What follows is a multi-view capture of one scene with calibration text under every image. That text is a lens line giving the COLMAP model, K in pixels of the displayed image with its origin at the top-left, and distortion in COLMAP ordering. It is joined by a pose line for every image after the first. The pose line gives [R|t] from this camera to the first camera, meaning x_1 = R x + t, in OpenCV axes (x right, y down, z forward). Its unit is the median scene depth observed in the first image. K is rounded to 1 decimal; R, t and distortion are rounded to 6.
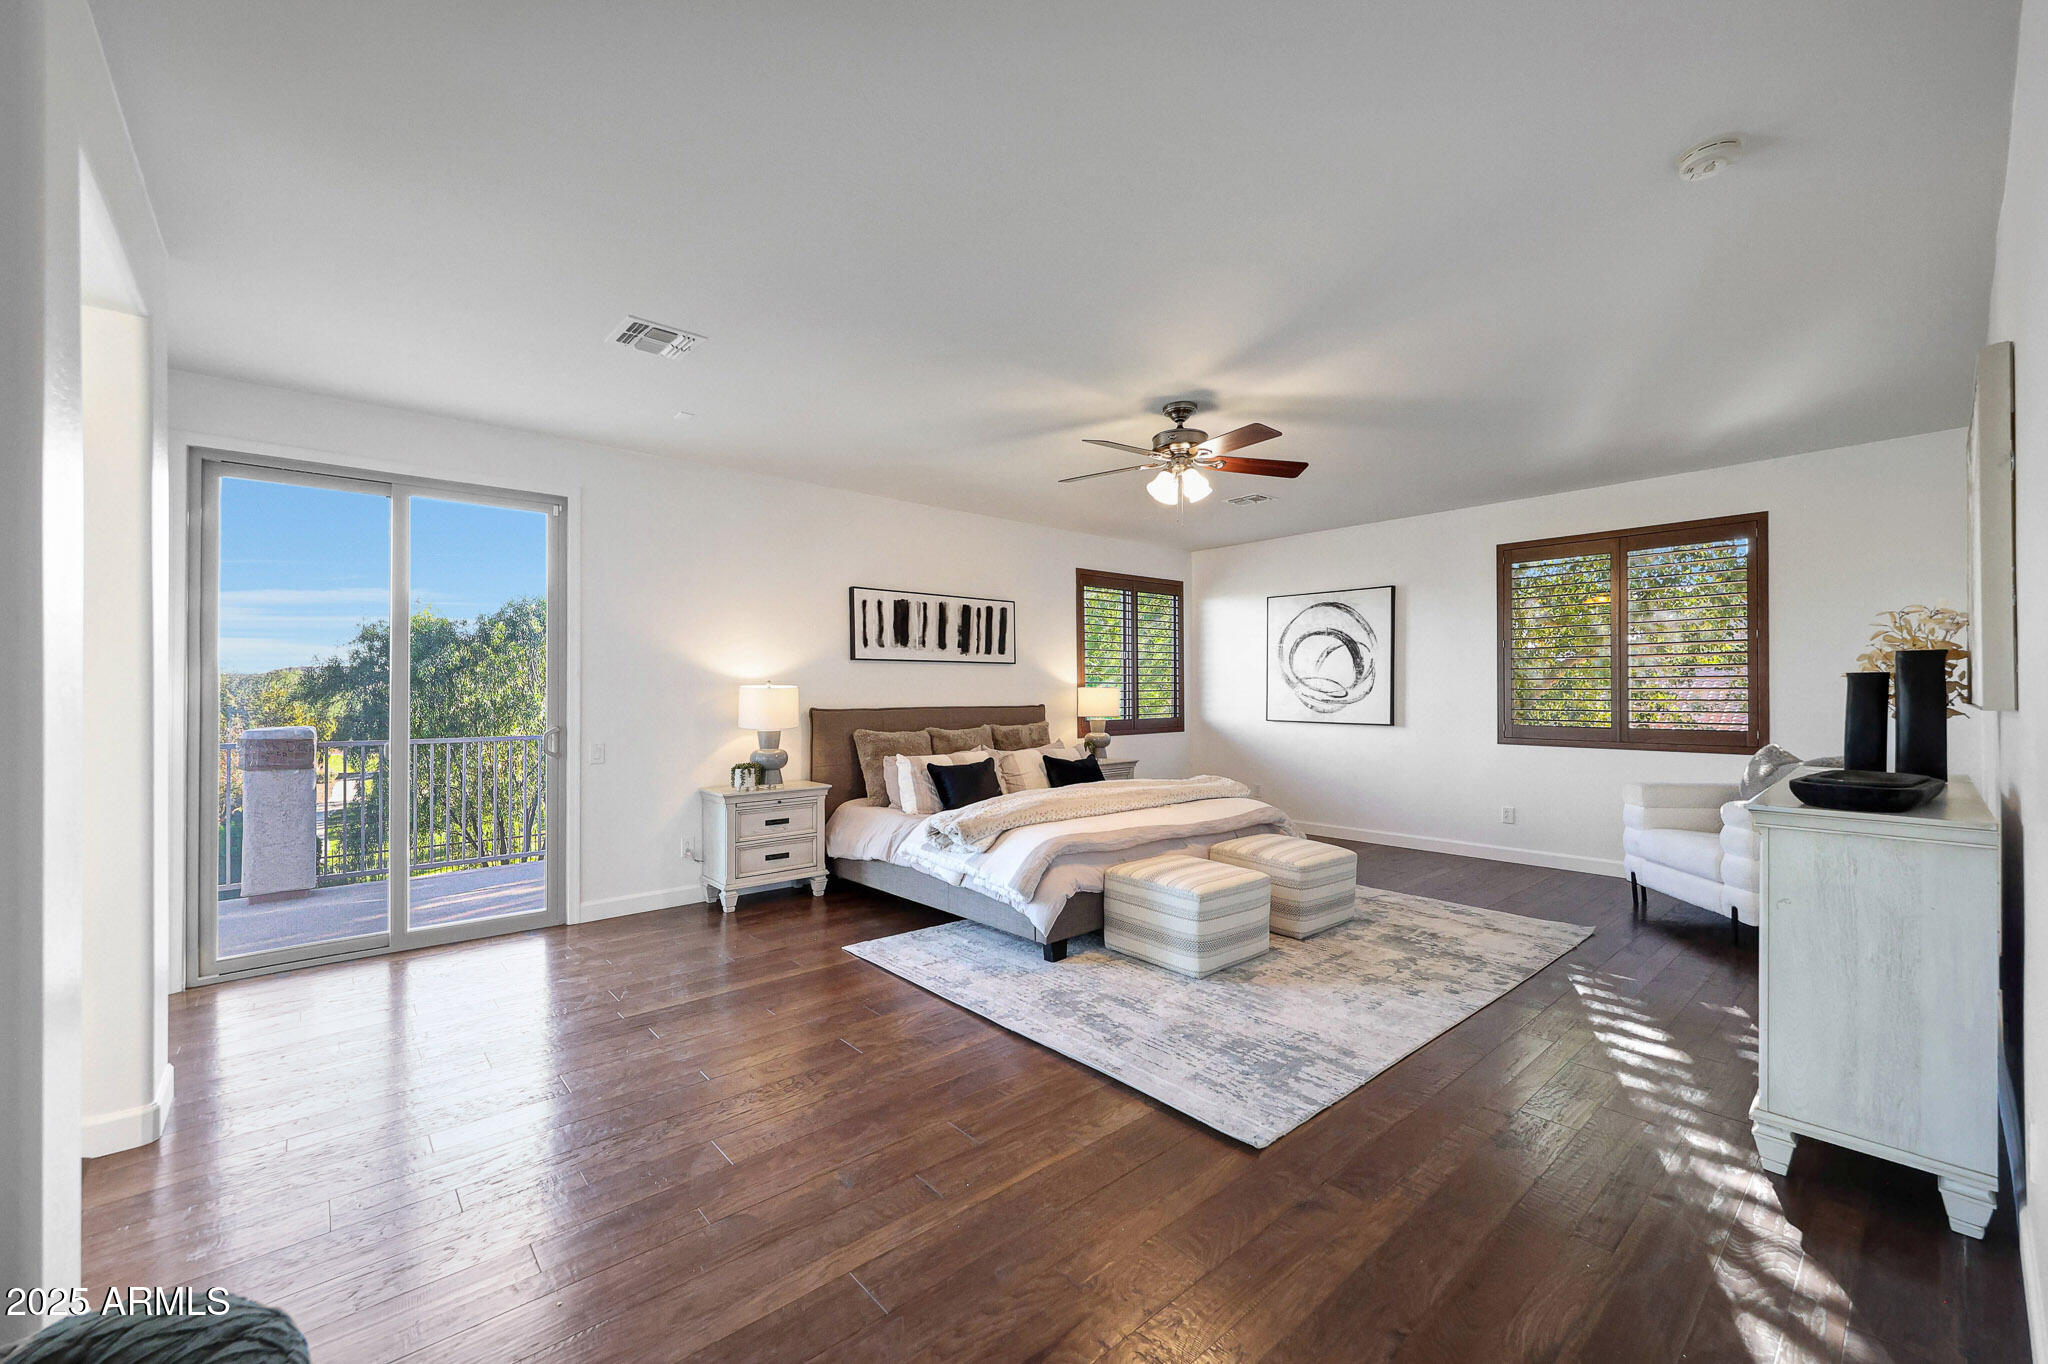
lens RADIAL K [[823.4, 0, 1030.8], [0, 823.4, 683.3], [0, 0, 1]] dist [0.002737, -0.001816]
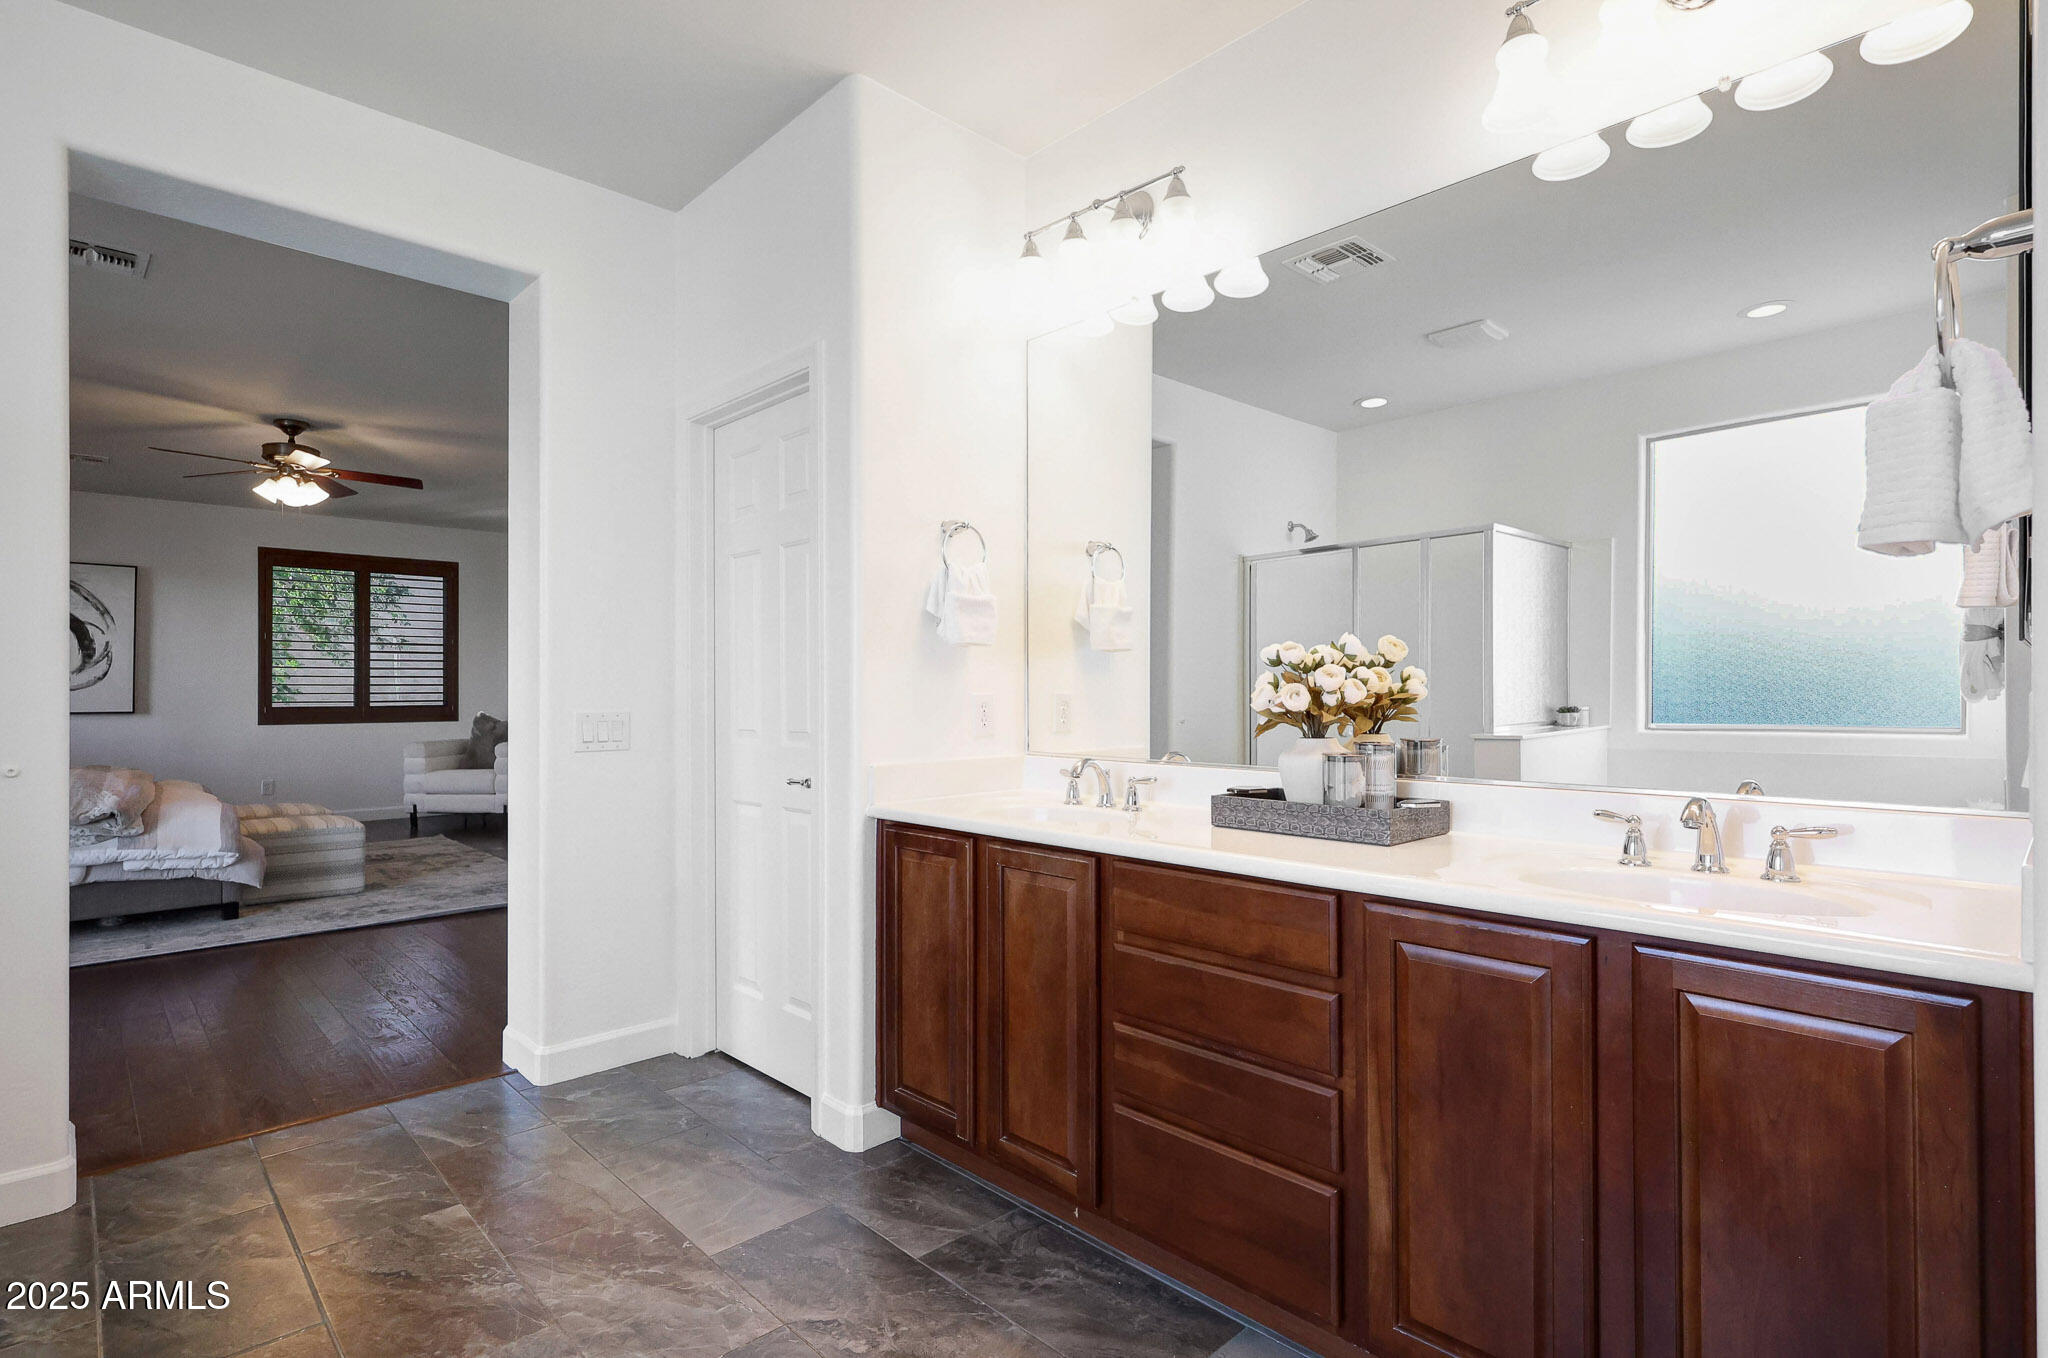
lens RADIAL K [[975.5, 0, 1029.4], [0, 975.5, 684.7], [0, 0, 1]] dist [-0.000014, 0.000006]
pose [[-0.045038, 0.008065, 0.998953, -0.834216], [-0.006183, 0.999946, -0.008351, 0.024451], [-0.998966, -0.006553, -0.044986, 0.016472]]
